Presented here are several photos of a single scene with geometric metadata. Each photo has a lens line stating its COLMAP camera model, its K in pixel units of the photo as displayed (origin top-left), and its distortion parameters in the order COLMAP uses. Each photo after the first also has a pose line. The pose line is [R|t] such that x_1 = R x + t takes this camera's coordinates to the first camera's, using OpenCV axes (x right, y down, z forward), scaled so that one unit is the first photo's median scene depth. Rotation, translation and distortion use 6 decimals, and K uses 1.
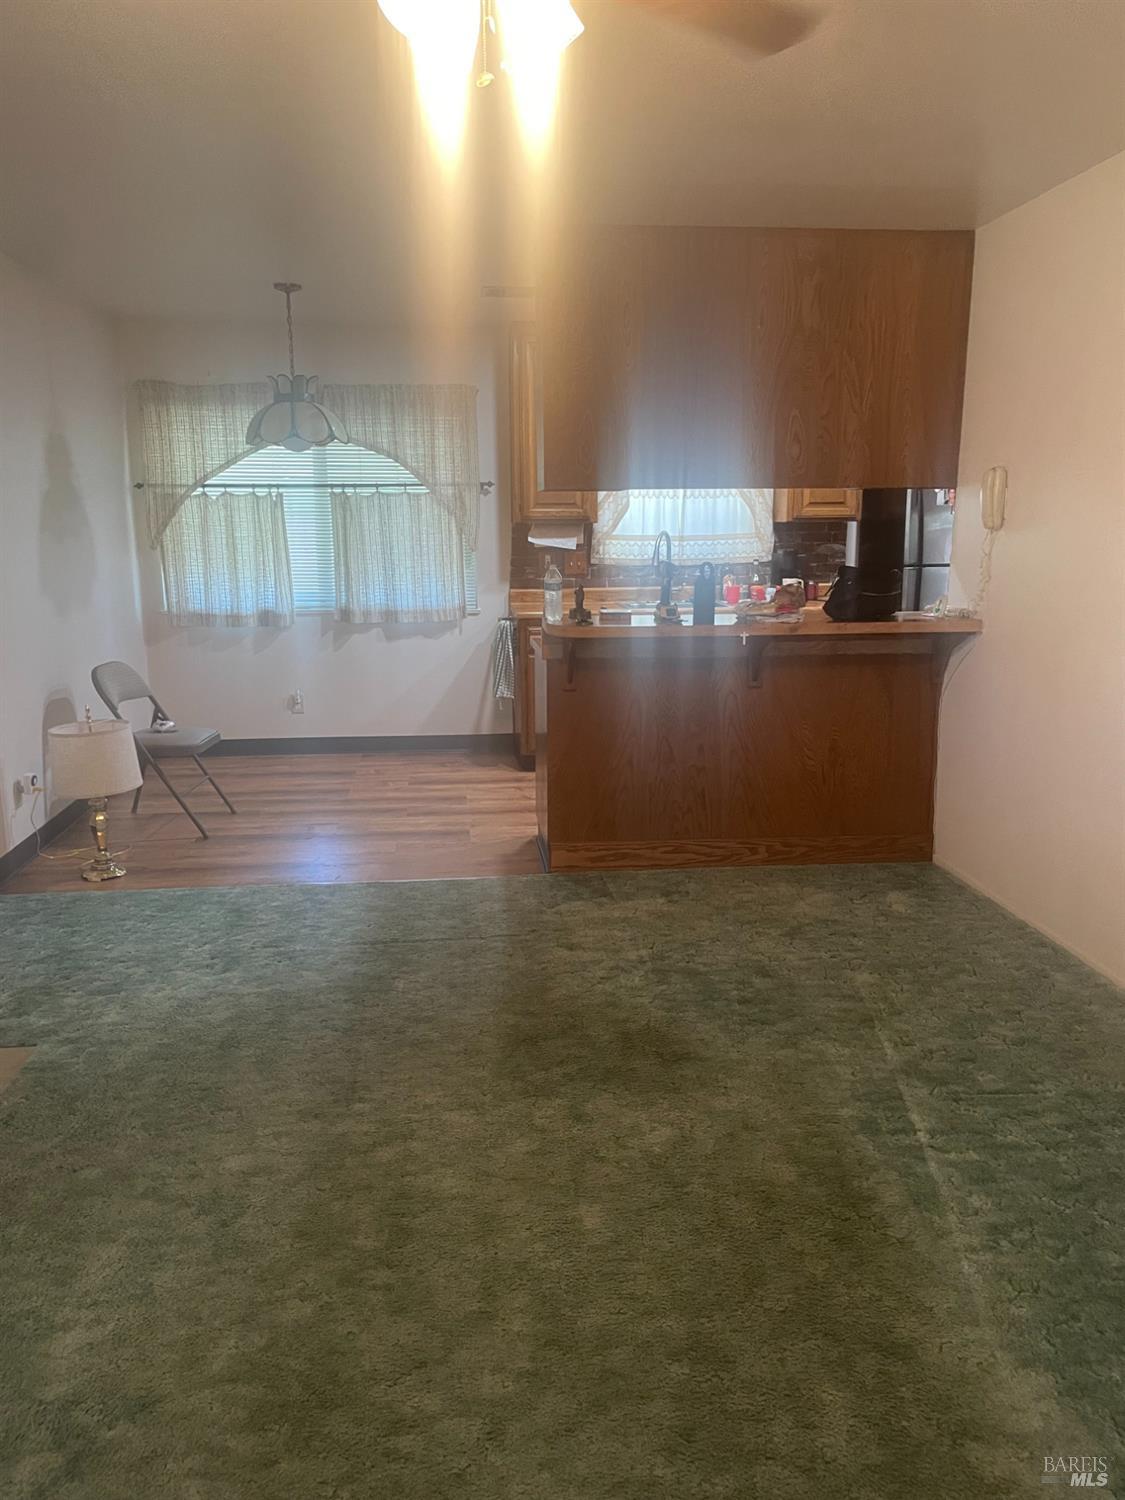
lens RADIAL K [[1138.3, 0, 565.5], [0, 1138.3, 750.8], [0, 0, 1]] dist [0.087404, -0.112139]
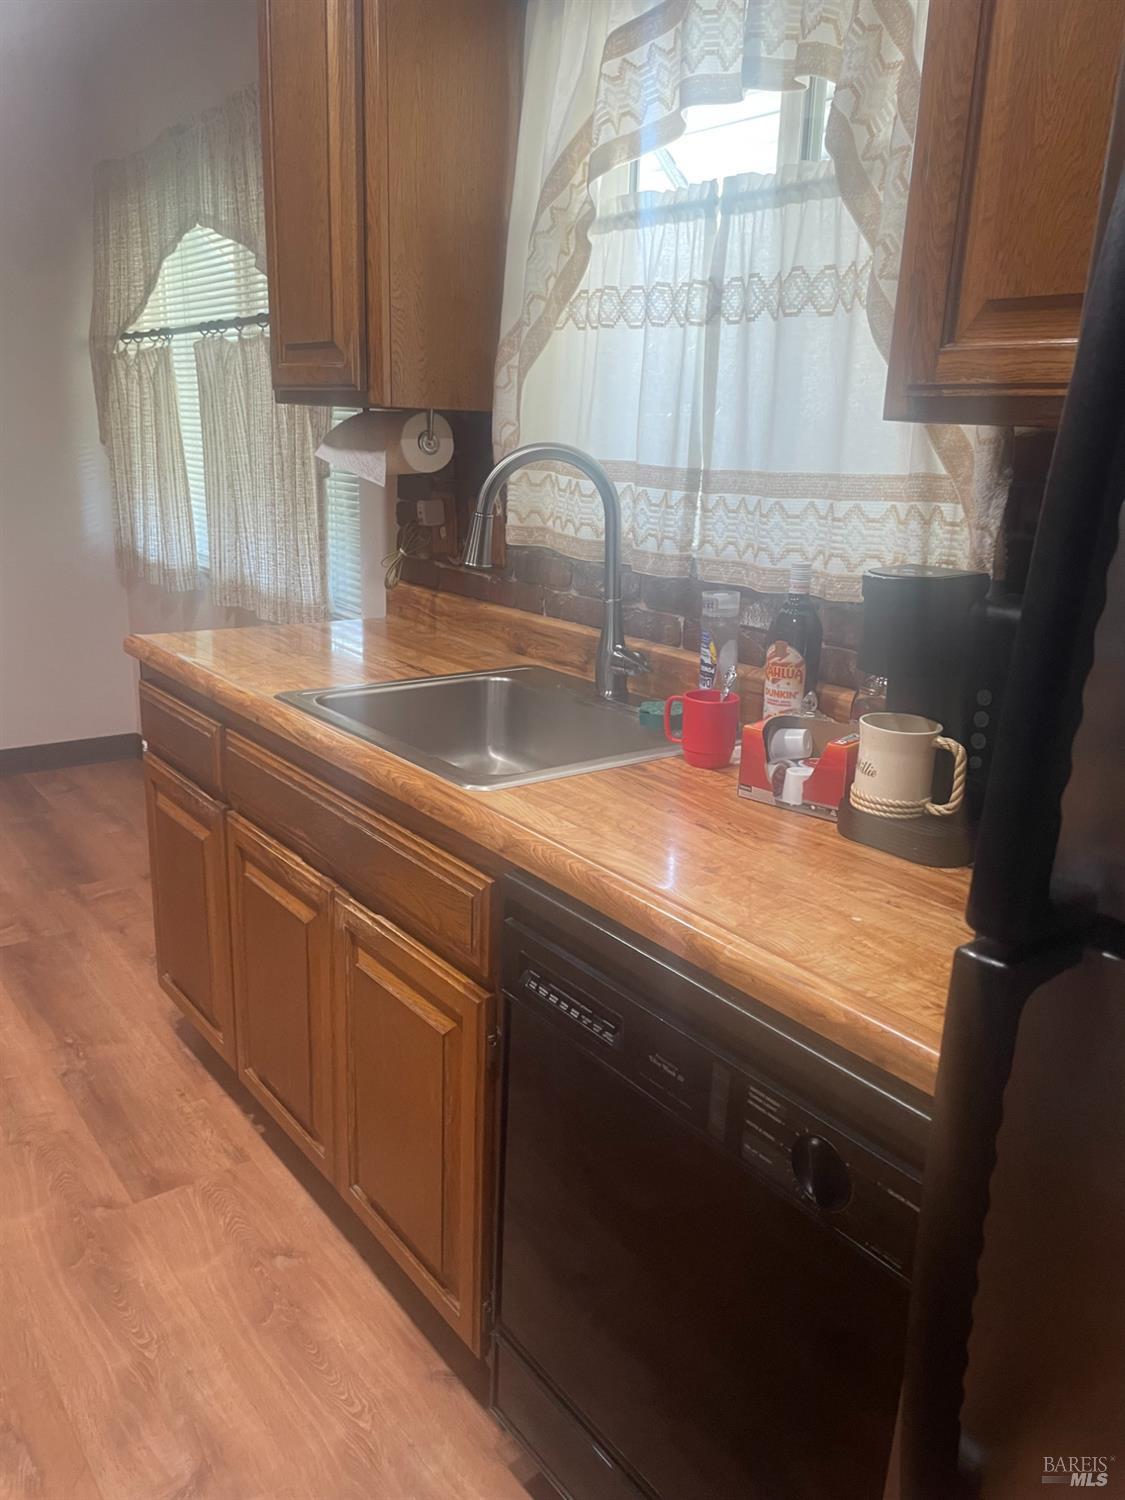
lens RADIAL K [[1138.3, 0, 557.2], [0, 1138.3, 759.3], [0, 0, 1]] dist [0.087404, -0.112139]
pose [[0.501982, 0.259902, -0.824903, 0.337684], [-0.209982, 0.961866, 0.175273, -0.169682], [0.839001, 0.085231, 0.537414, 0.867296]]
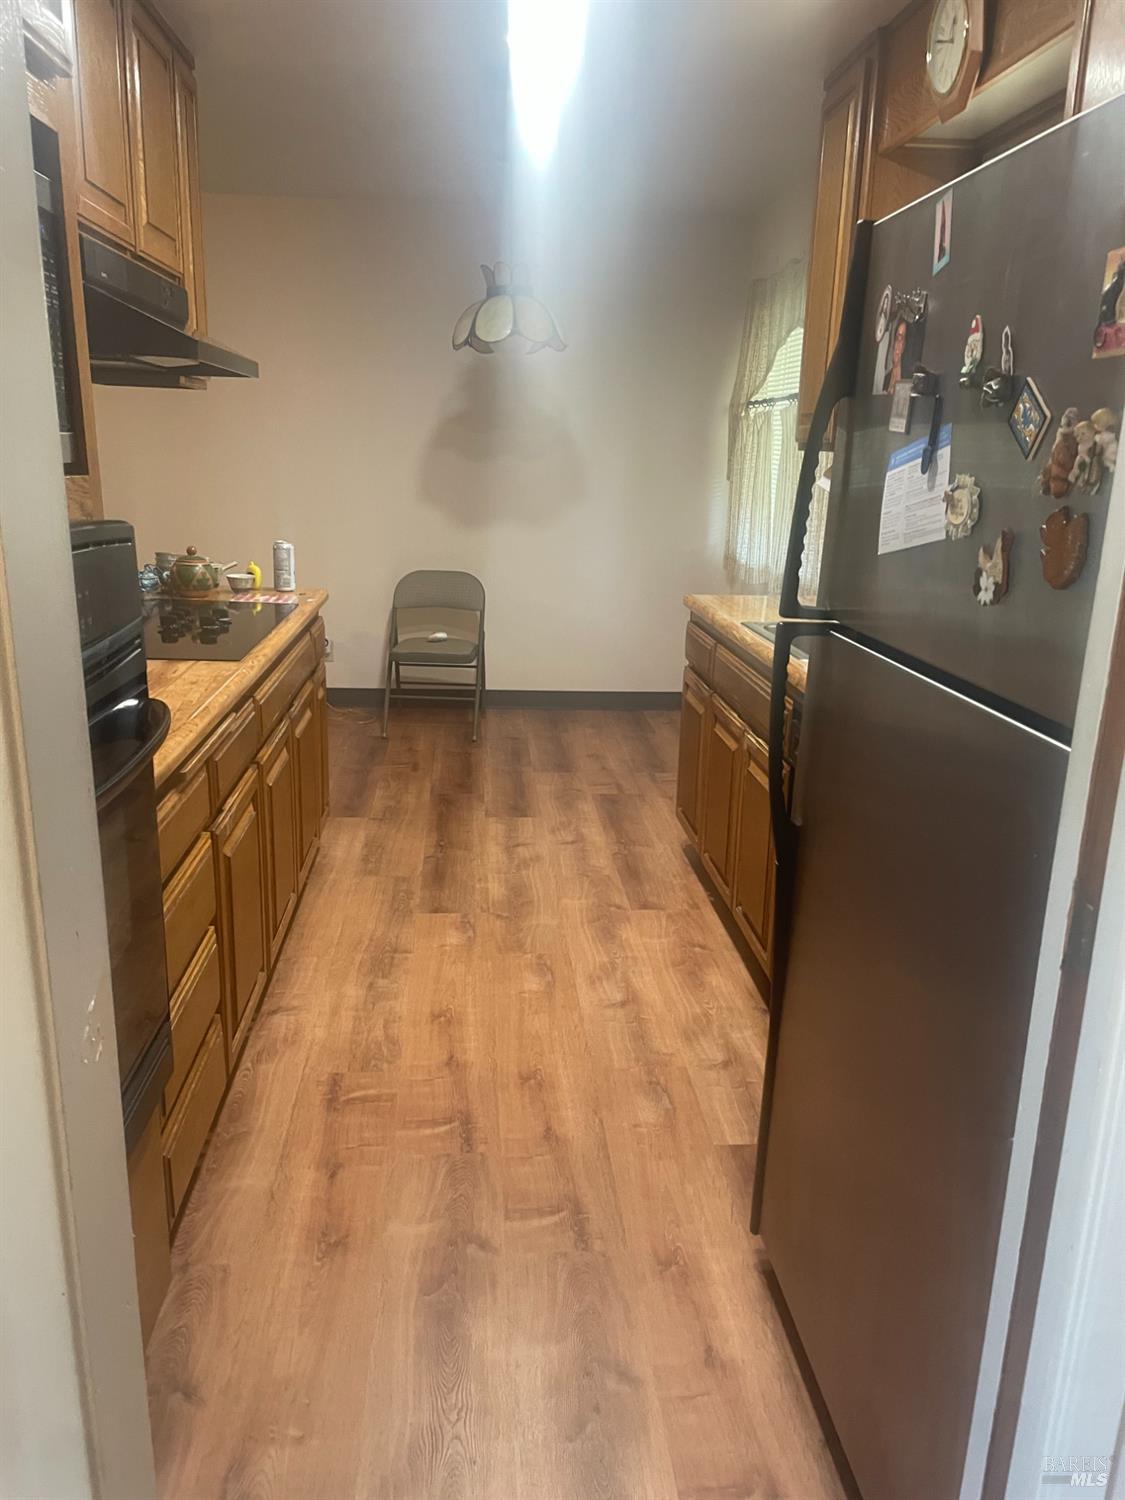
lens RADIAL K [[1138.3, 0, 555.3], [0, 1138.3, 756.1], [0, 0, 1]] dist [0.087404, -0.112139]
pose [[-0.043560, 0.263611, -0.963645, 0.554631], [-0.226324, 0.936880, 0.266520, -0.178694], [0.973078, 0.229706, 0.018851, 0.887720]]
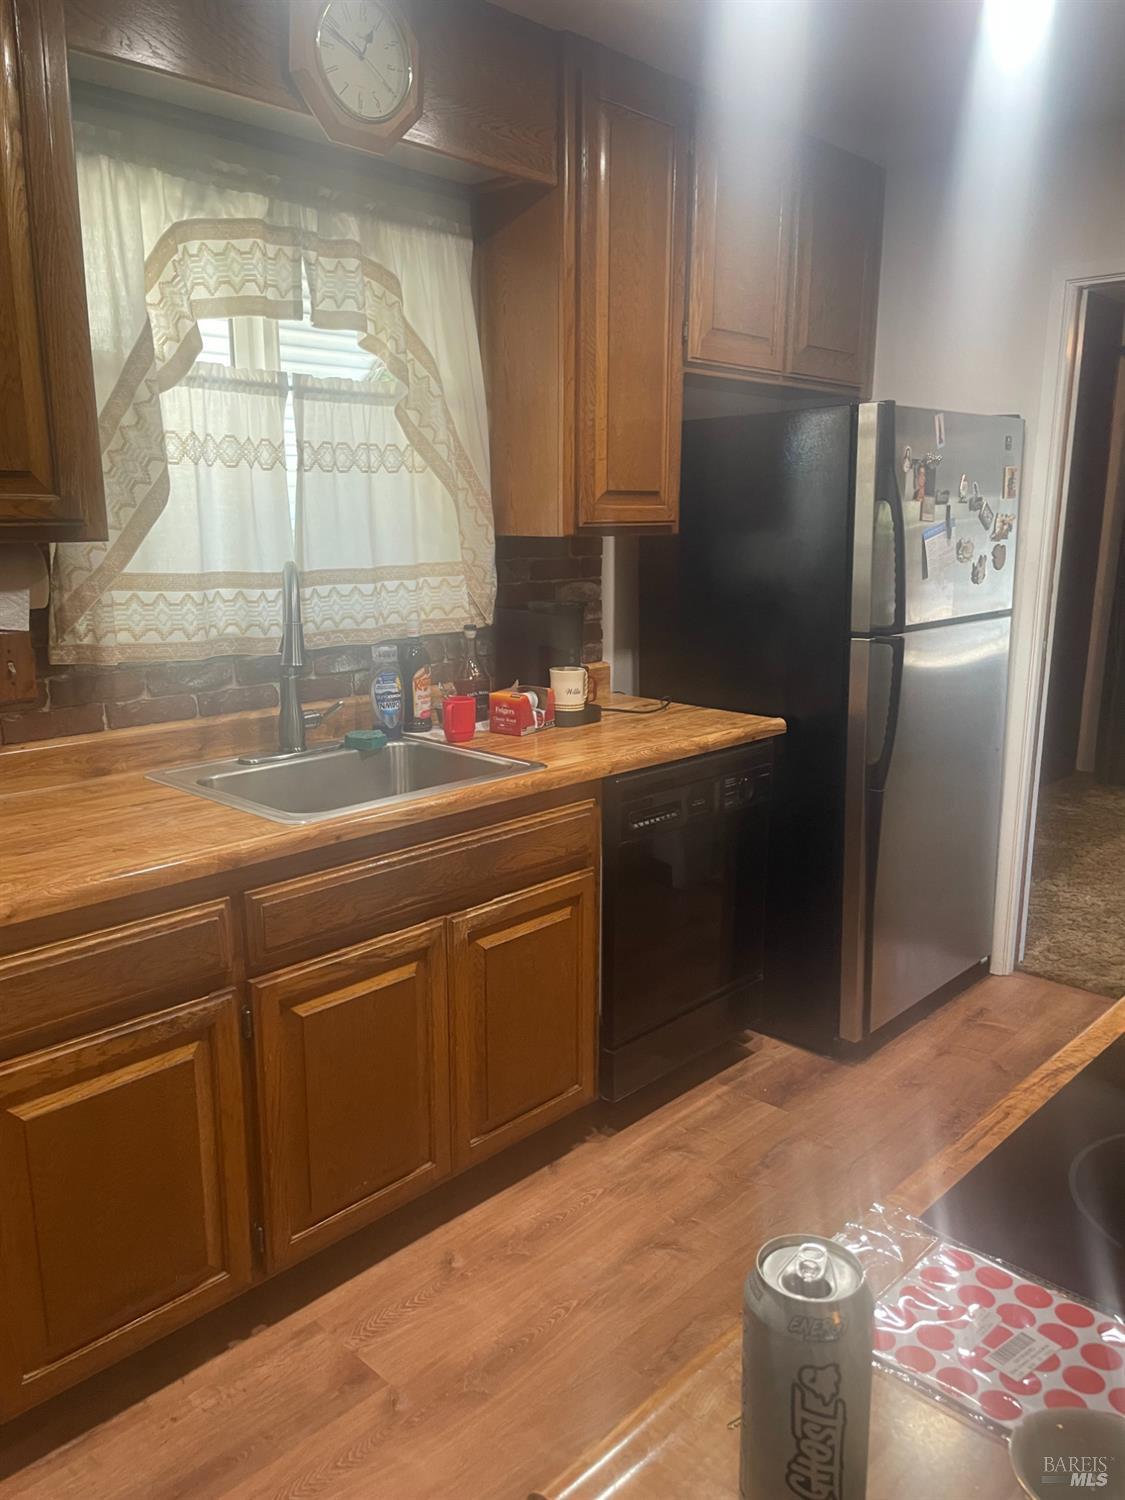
lens RADIAL K [[1138.3, 0, 570.2], [0, 1138.3, 754.5], [0, 0, 1]] dist [0.087404, -0.112139]
pose [[0.767884, -0.128228, 0.627624, -0.074653], [0.126070, 0.990850, 0.048194, -0.142106], [-0.628061, 0.042117, 0.777024, 0.685590]]
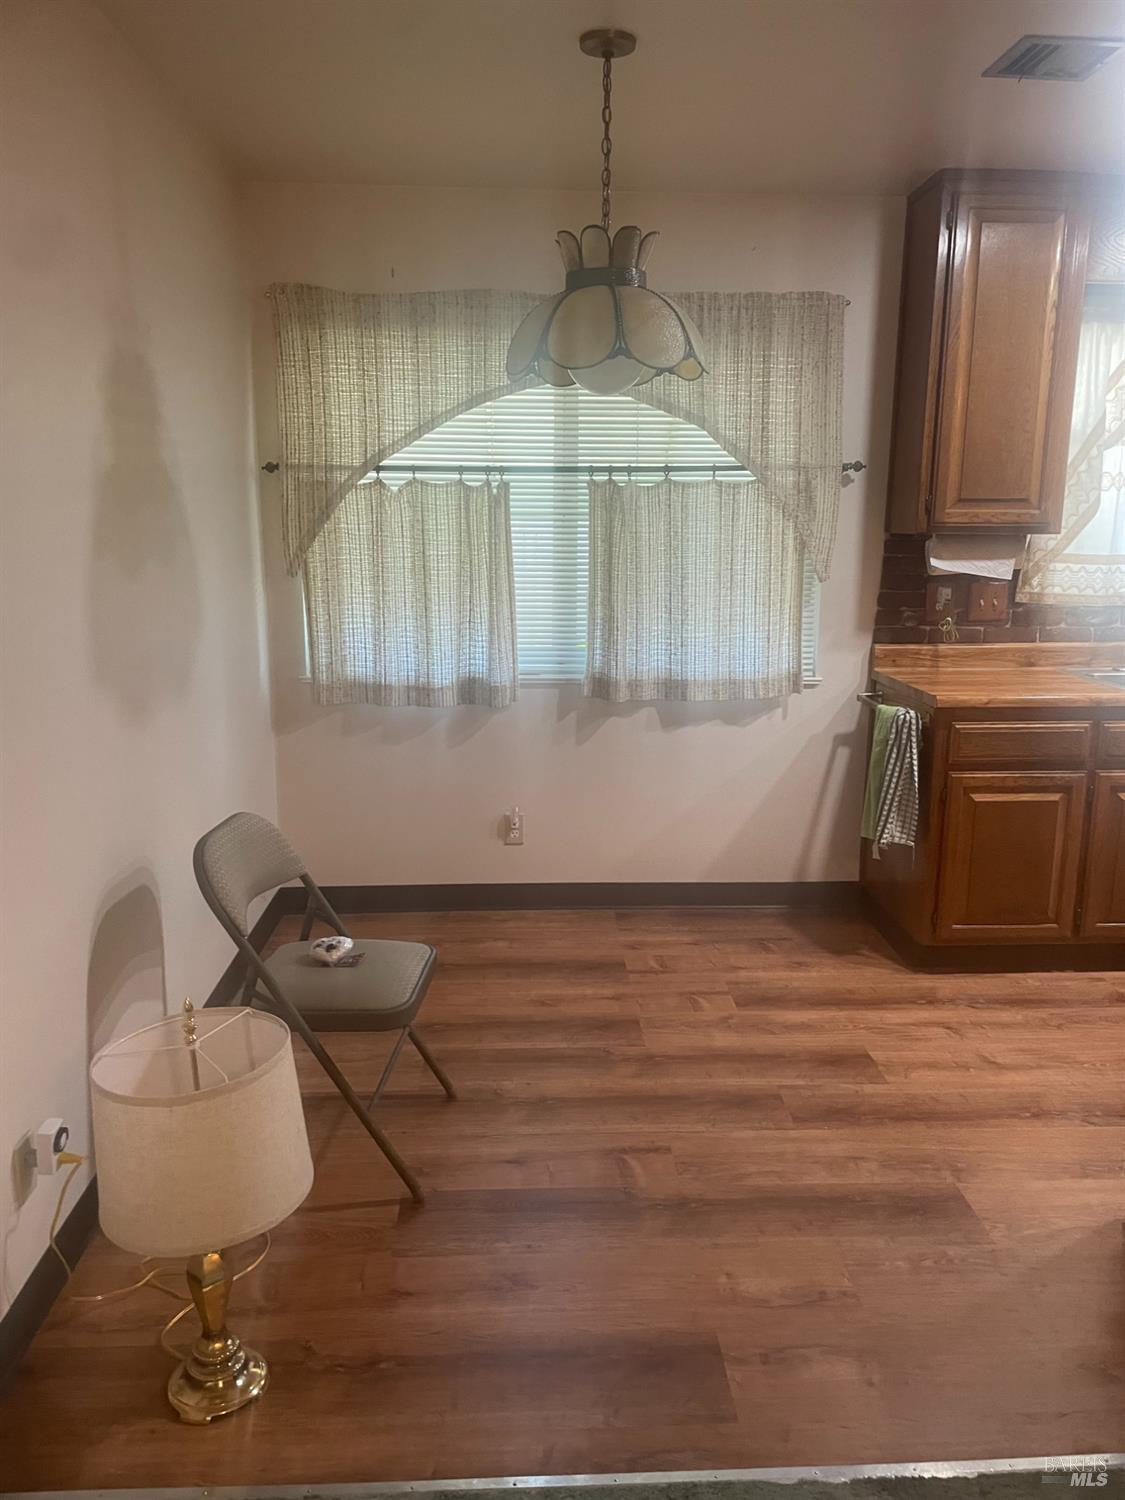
lens RADIAL K [[1138.3, 0, 575.4], [0, 1138.3, 762.5], [0, 0, 1]] dist [0.087404, -0.112139]
pose [[0.998378, 0.020678, -0.053046, -0.176796], [-0.020066, 0.999726, 0.012032, -0.087839], [0.053280, -0.010948, 0.998520, 0.412235]]
